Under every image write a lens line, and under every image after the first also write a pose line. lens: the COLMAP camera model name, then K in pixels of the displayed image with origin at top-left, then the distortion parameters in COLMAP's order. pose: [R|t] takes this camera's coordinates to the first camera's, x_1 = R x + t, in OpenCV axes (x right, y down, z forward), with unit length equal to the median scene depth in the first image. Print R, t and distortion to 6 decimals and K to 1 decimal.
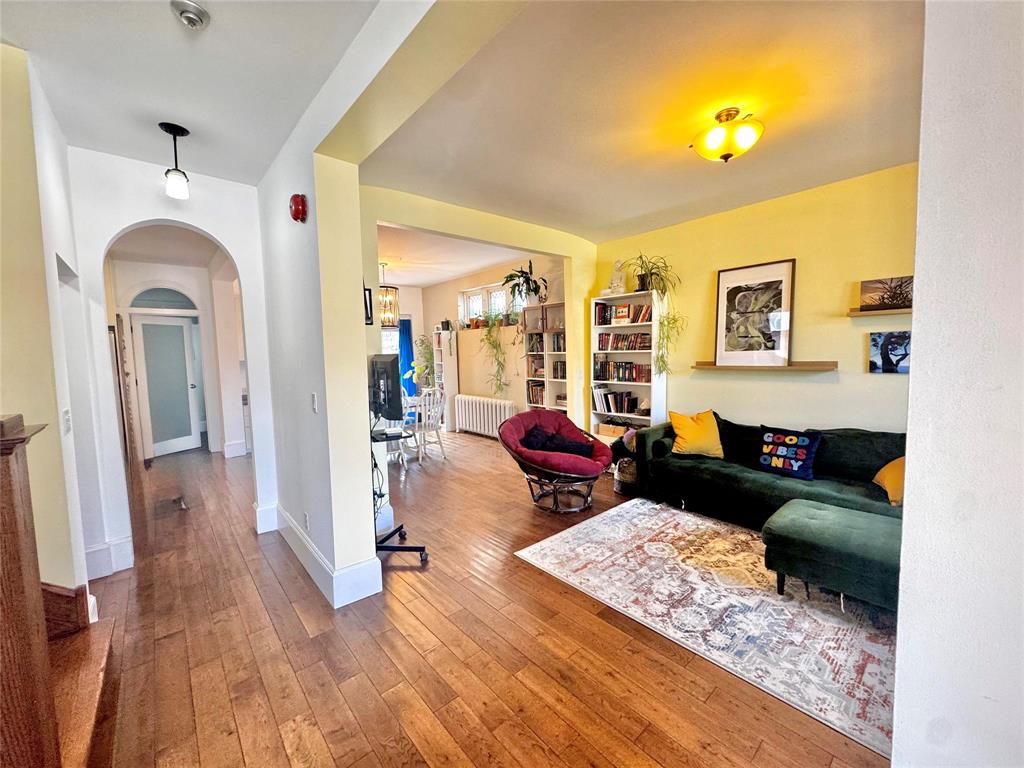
lens RADIAL K [[410.5, 0, 511.7], [0, 410.5, 381.8], [0, 0, 1]] dist [-0.000784, 0.000097]
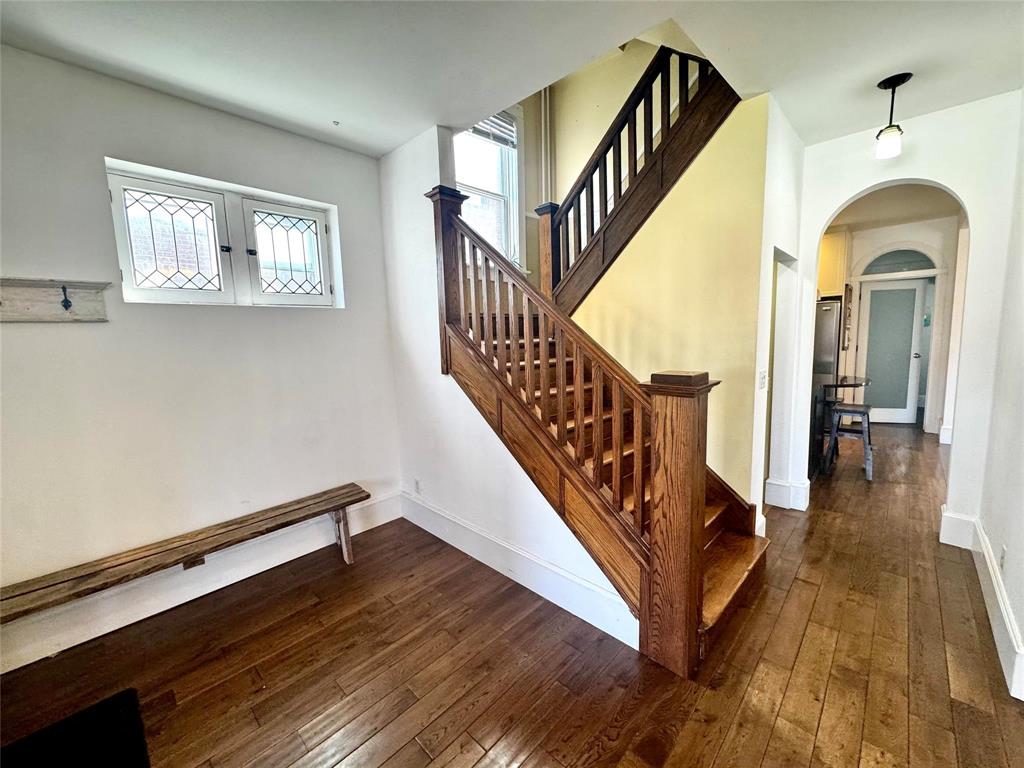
lens RADIAL K [[410.5, 0, 511.5], [0, 410.5, 380.1], [0, 0, 1]] dist [-0.000784, 0.000097]
pose [[0.080302, 0.130379, -0.988207, 0.073258], [-0.044483, 0.990890, 0.127118, -0.015781], [0.995777, 0.033751, 0.085370, 0.051949]]
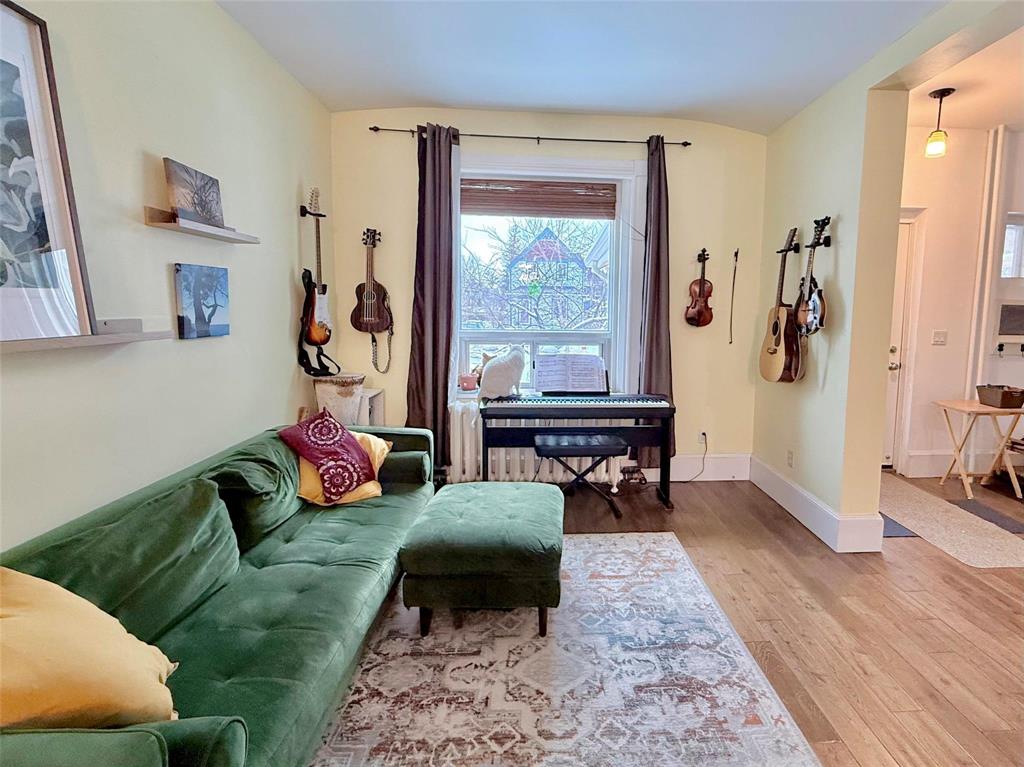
lens RADIAL K [[513.1, 0, 568.5], [0, 513.1, 361.6], [0, 0, 1]] dist [-0.000973, -0.001287]
pose [[-0.799924, -0.049747, 0.598036, 0.068390], [0.048769, 0.987873, 0.147408, -0.061108], [-0.598117, 0.147081, -0.787797, 1.112388]]
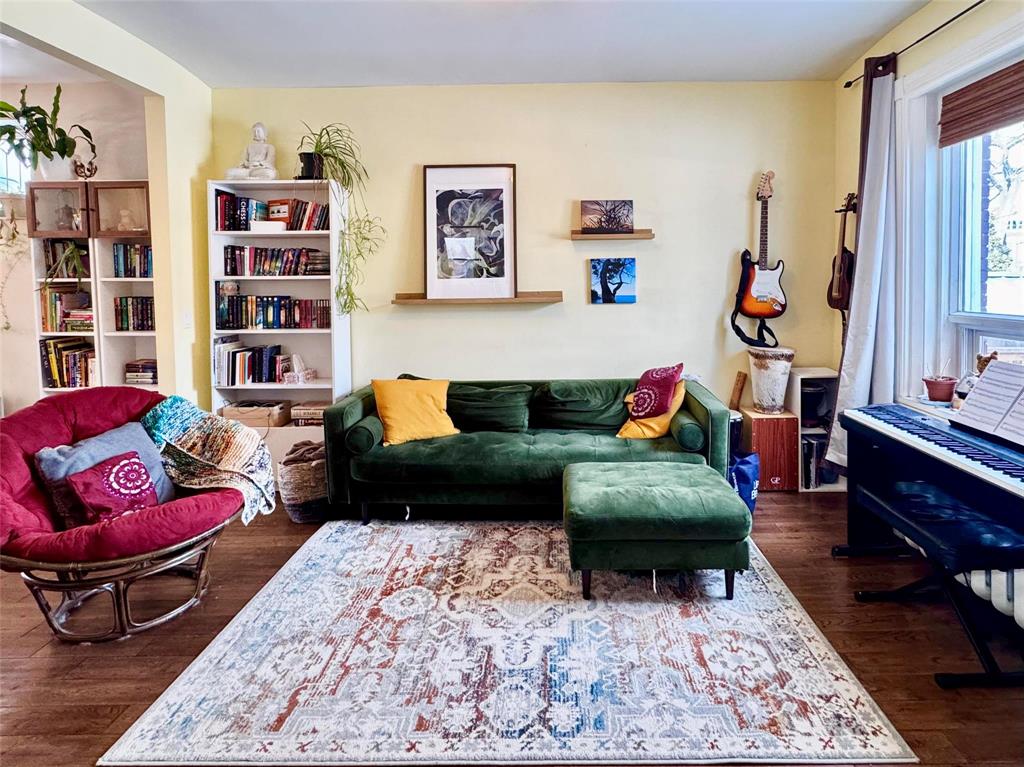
lens RADIAL K [[559.2, 0, 553.3], [0, 559.2, 303.3], [0, 0, 1]] dist [-0.001007, 0.000910]
pose [[0.660814, -0.014362, 0.750412, -0.087215], [0.050230, 0.998422, -0.025124, 0.003292], [-0.748867, 0.054295, 0.660492, 0.233906]]
